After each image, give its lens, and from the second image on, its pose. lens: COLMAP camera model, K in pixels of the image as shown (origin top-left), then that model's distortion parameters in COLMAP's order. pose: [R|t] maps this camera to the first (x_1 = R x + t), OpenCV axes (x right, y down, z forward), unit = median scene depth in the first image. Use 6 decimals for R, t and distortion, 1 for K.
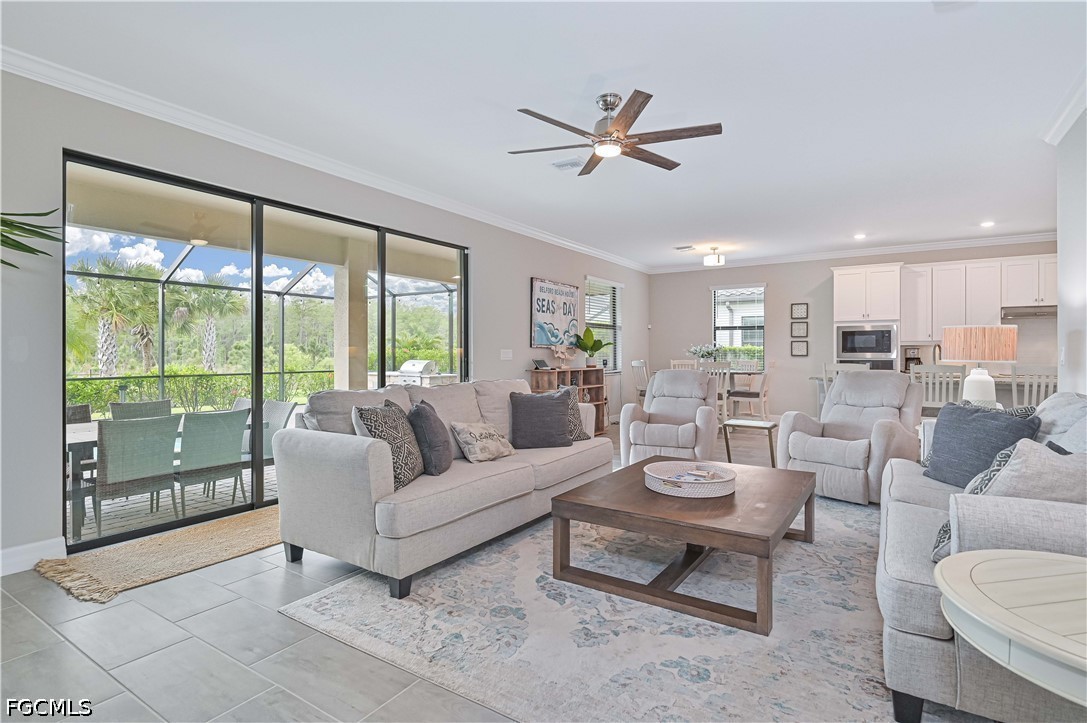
lens RADIAL K [[559.4, 0, 546.0], [0, 559.4, 359.6], [0, 0, 1]] dist [0.004351, 0.000073]
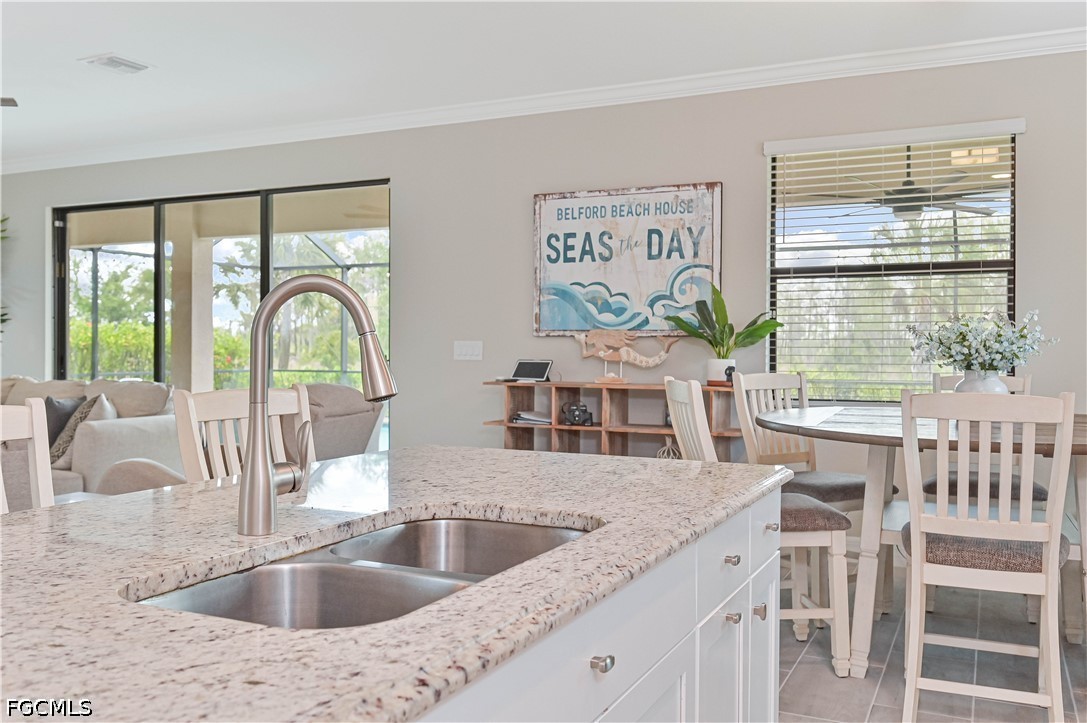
lens RADIAL K [[943.0, 0, 535.2], [0, 943.0, 354.3], [0, 0, 1]] dist [-0.011914, 0.004377]
pose [[0.114979, 0.009108, -0.993326, 0.752276], [-0.016011, 0.999845, 0.007315, -0.011269], [0.993239, 0.015063, 0.115107, 0.845933]]
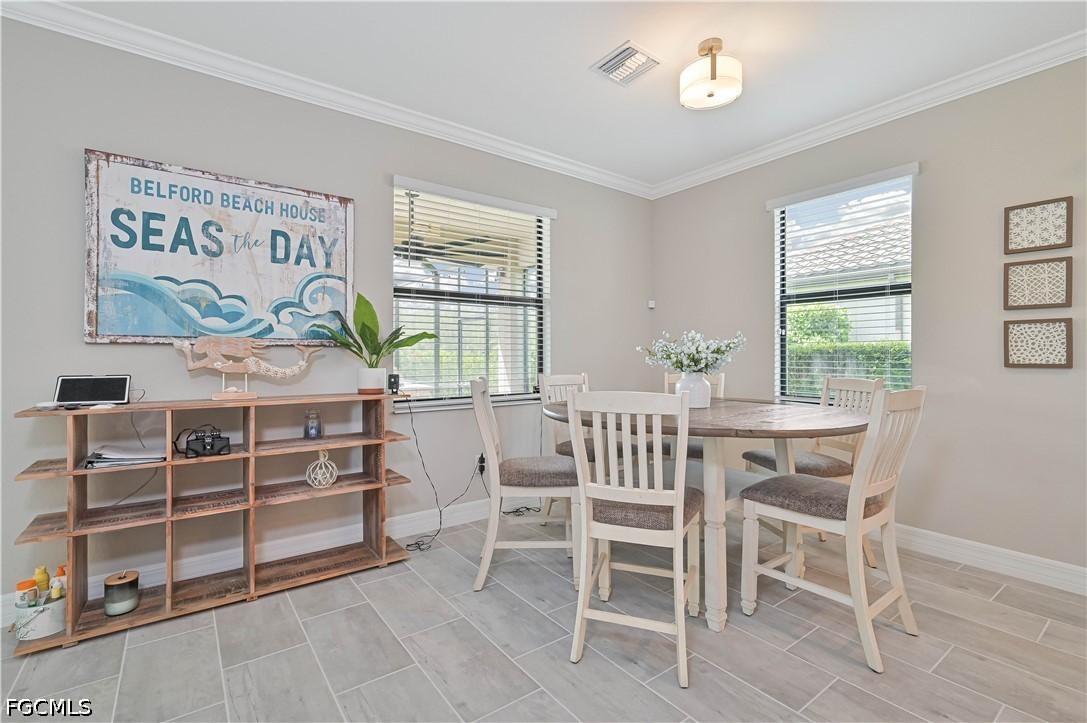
lens RADIAL K [[489.5, 0, 543.5], [0, 489.5, 355.5], [0, 0, 1]] dist [-0.000543, 0.000222]
pose [[0.935234, 0.000111, -0.354031, 0.340582], [-0.004124, 0.999936, -0.010580, -0.010938], [0.354007, 0.011354, 0.935174, 0.756274]]
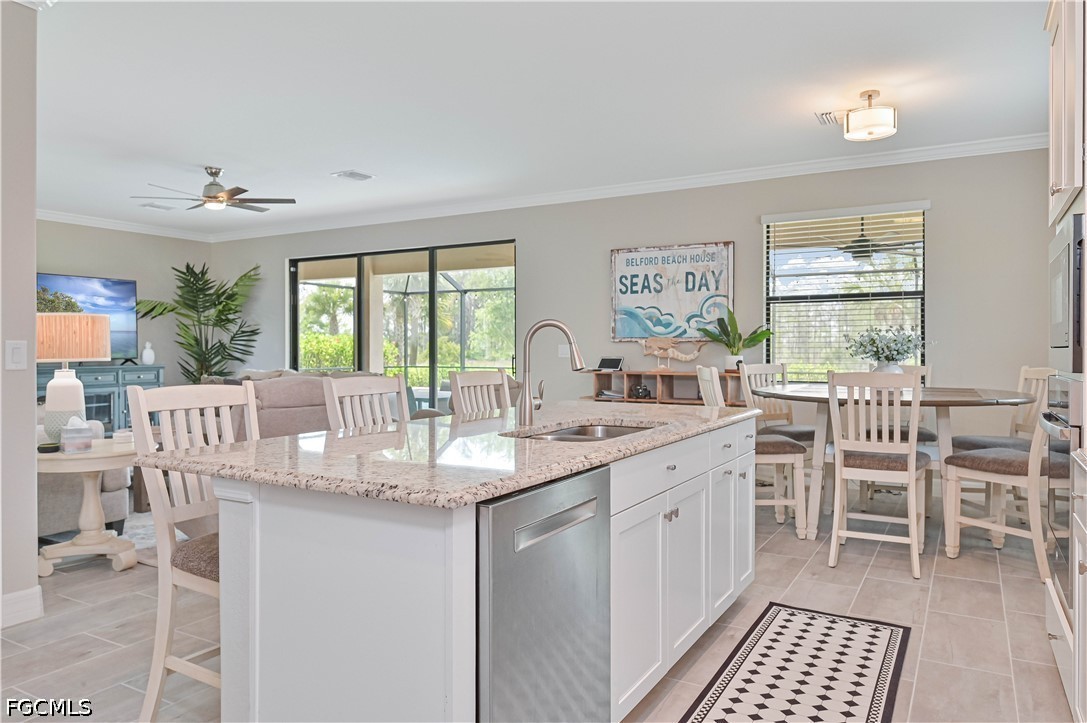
lens RADIAL K [[735.6, 0, 541.5], [0, 735.6, 353.2], [0, 0, 1]] dist [-0.008322, -0.007155]
pose [[0.041594, 0.006993, -0.999110, 0.910739], [-0.010412, 0.999924, 0.006565, -0.010980], [0.999080, 0.010129, 0.041663, 0.806706]]
